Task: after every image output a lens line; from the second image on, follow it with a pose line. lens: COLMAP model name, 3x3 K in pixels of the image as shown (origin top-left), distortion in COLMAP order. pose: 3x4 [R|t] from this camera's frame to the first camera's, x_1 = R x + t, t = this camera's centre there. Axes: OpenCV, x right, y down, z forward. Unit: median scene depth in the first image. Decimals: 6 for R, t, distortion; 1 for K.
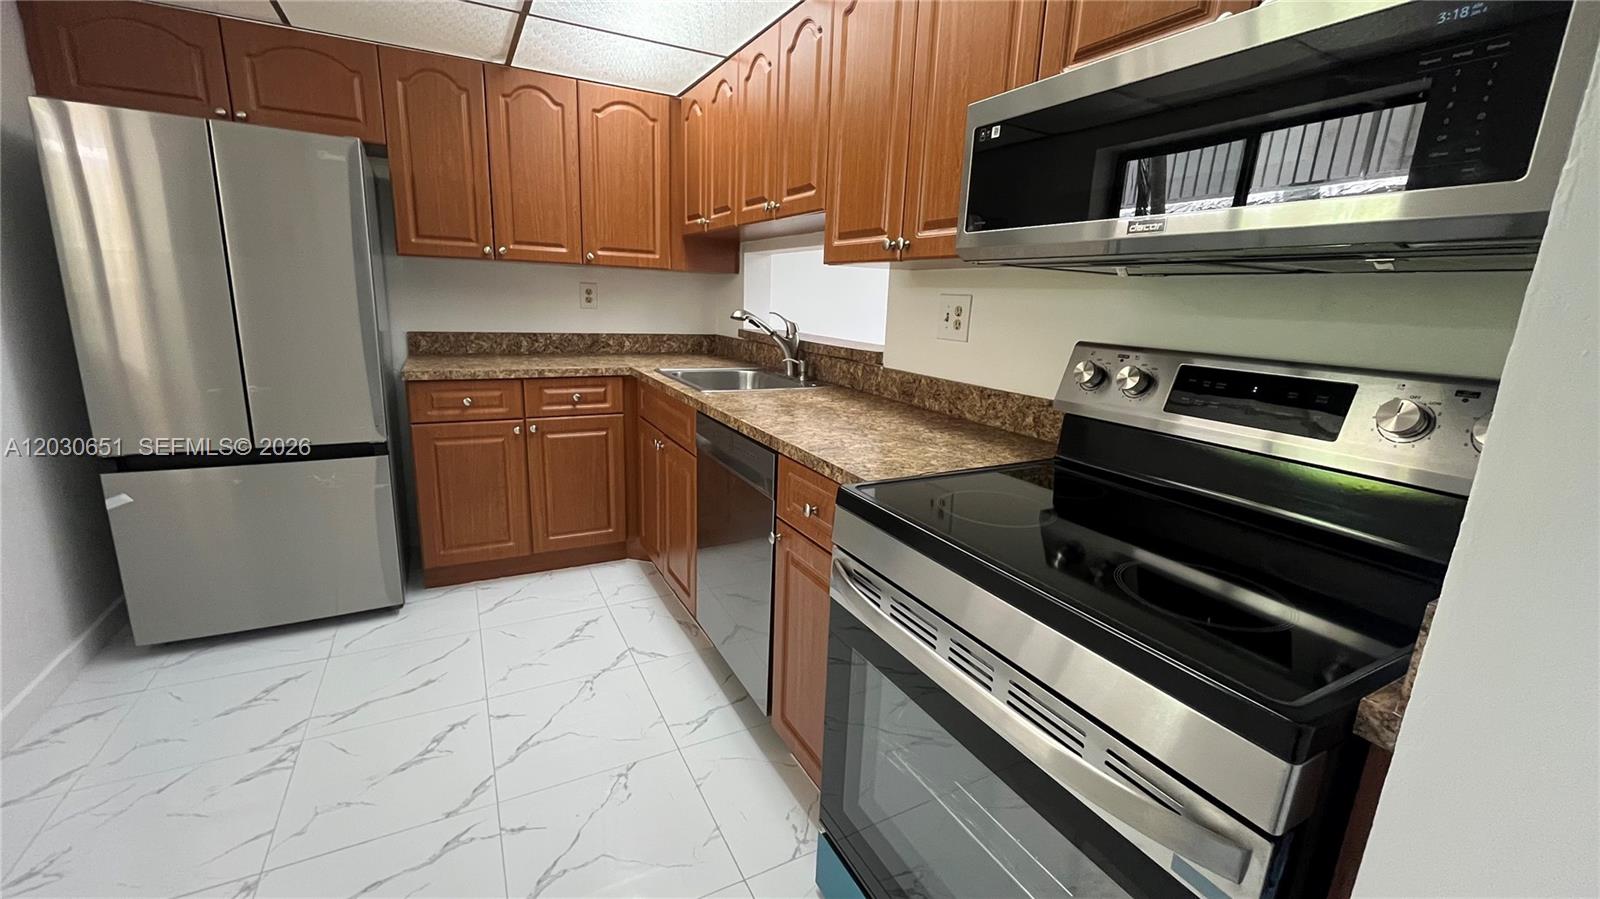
lens RADIAL K [[647.1, 0, 800.1], [0, 647.1, 451.1], [0, 0, 1]] dist [-0.004274, 0.000429]
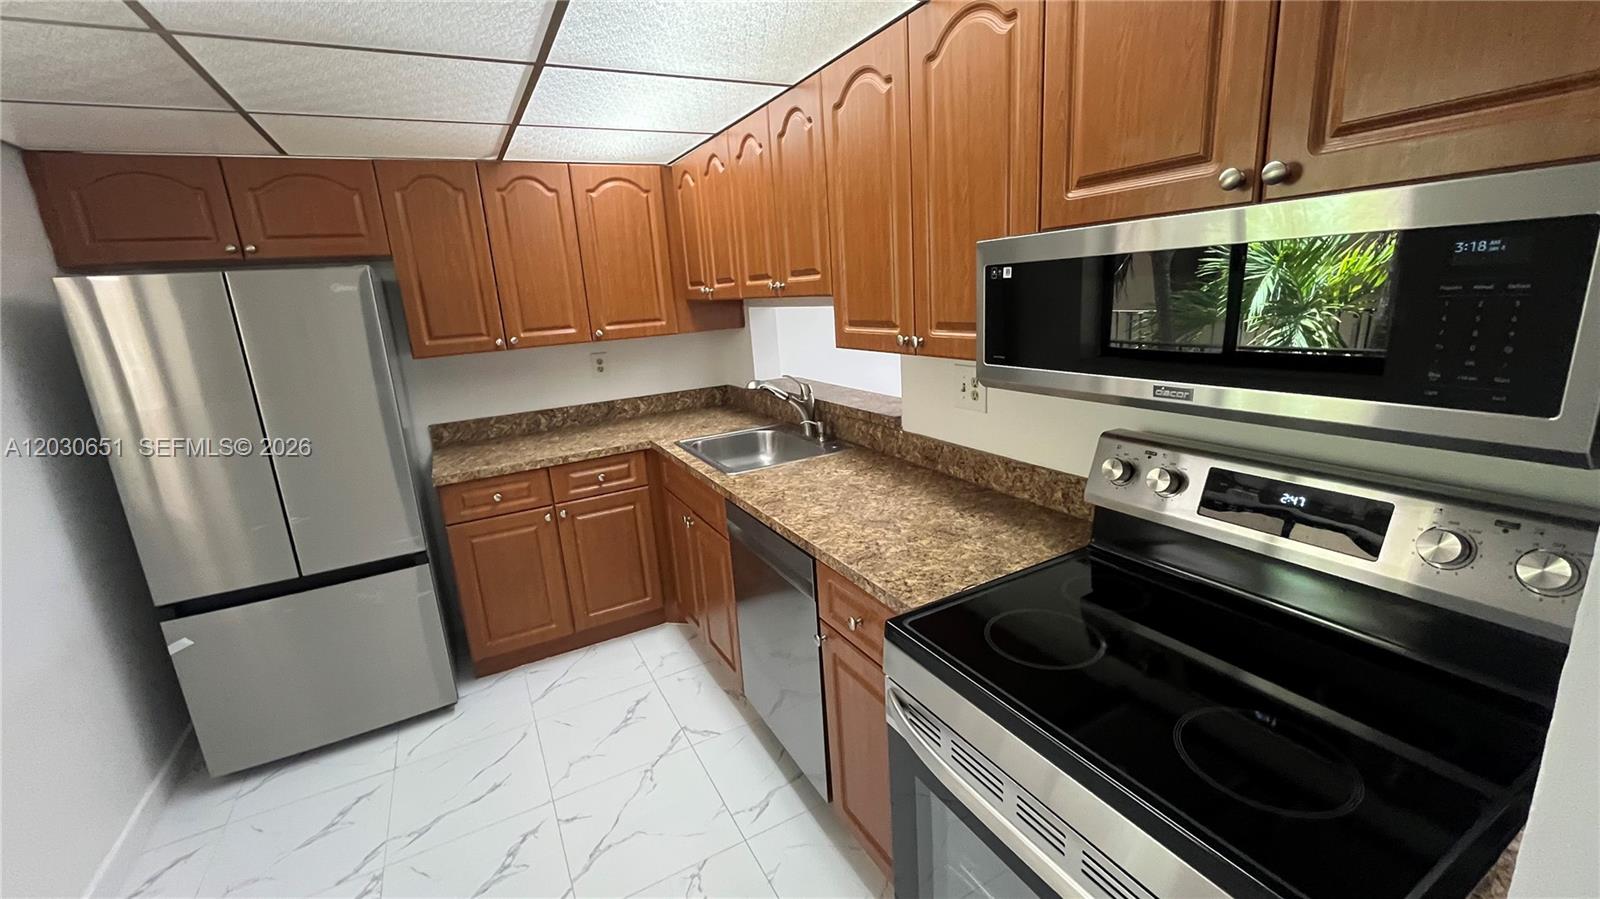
lens RADIAL K [[647.1, 0, 799.9], [0, 647.1, 446.2], [0, 0, 1]] dist [-0.004274, 0.000429]
pose [[0.994488, -0.103235, -0.018349, -0.016736], [0.103476, 0.994551, 0.012720, -0.150879], [0.016936, -0.014549, 0.999751, -0.012653]]
